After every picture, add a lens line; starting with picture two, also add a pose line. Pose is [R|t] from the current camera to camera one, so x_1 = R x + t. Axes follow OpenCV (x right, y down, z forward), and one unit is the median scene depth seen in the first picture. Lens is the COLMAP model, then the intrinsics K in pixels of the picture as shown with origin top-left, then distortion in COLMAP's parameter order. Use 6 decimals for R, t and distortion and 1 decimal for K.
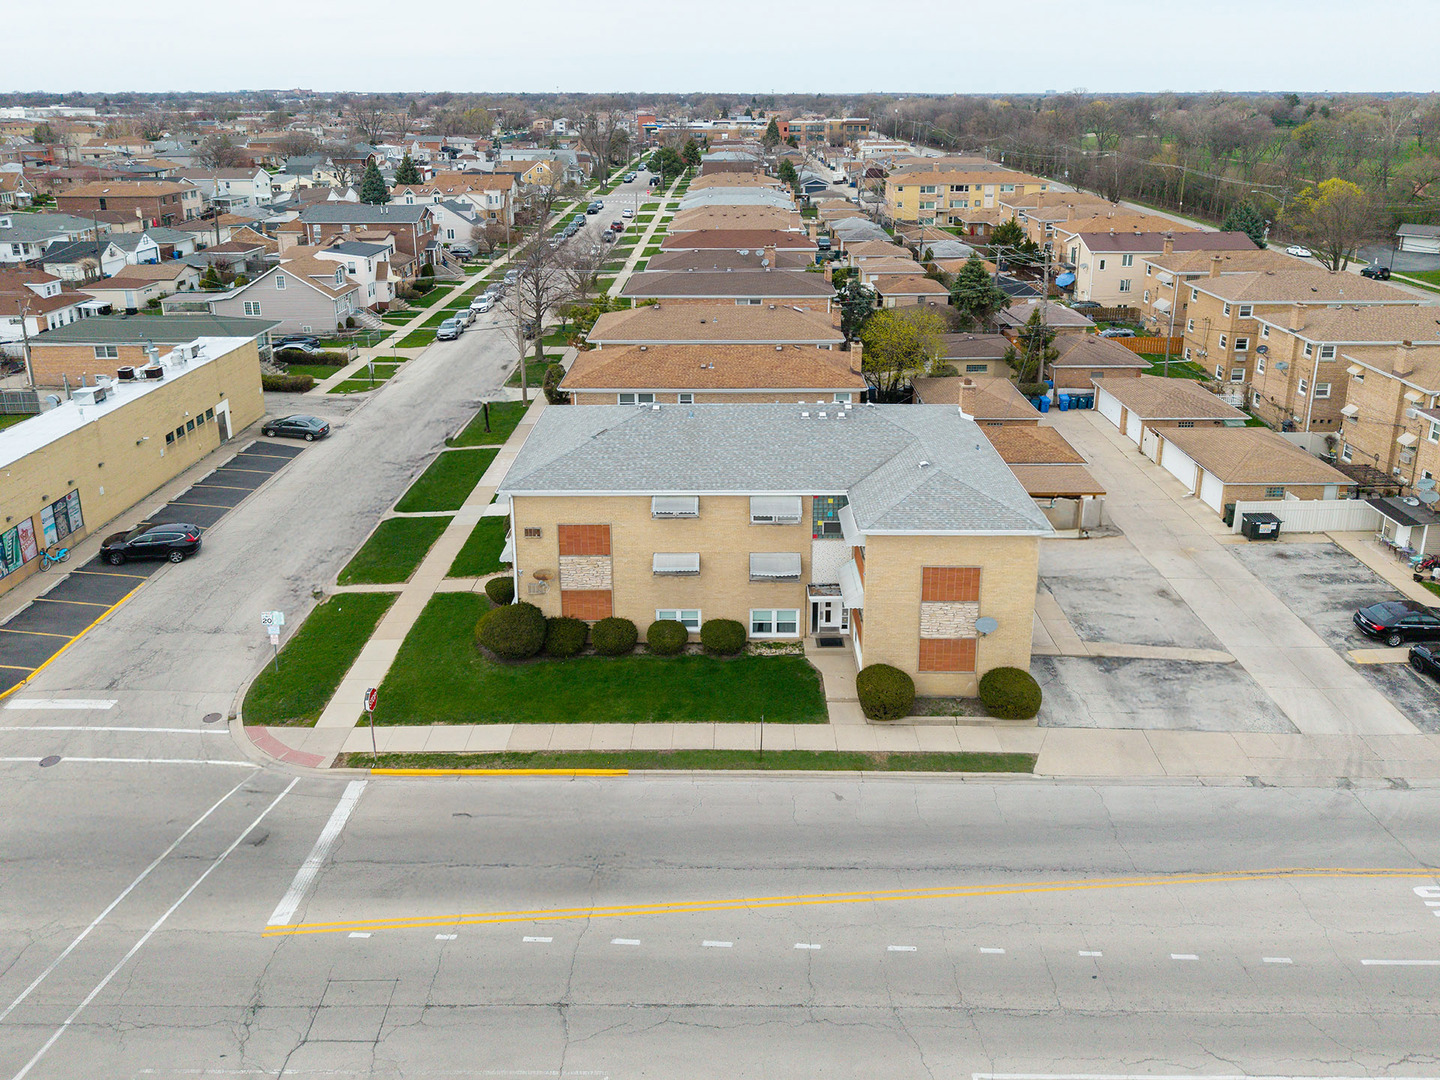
lens RADIAL K [[1017.3, 0, 771.2], [0, 1017.3, 396.6], [0, 0, 1]] dist [0.021173, -0.016158]
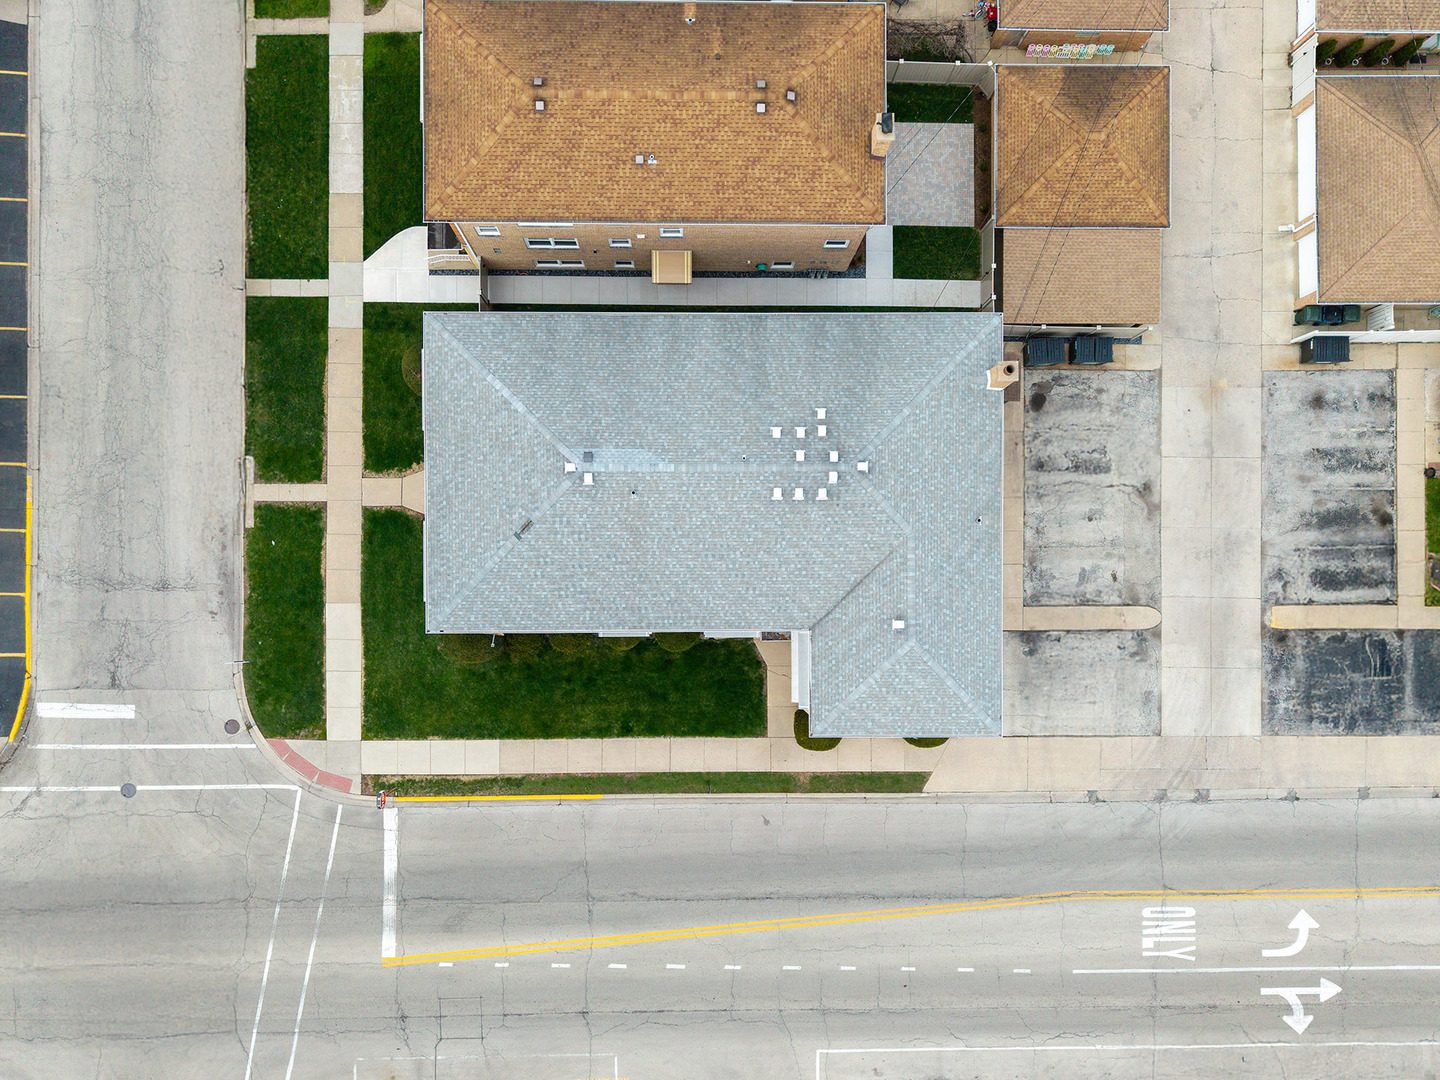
lens RADIAL K [[1017.3, 0, 740.3], [0, 1017.3, 593.2], [0, 0, 1]] dist [0.021173, -0.016158]
pose [[0.998314, 0.036185, 0.045377, -0.035610], [-0.053773, 0.282497, 0.957760, -0.896449], [0.021838, -0.958586, 0.283966, 0.867927]]
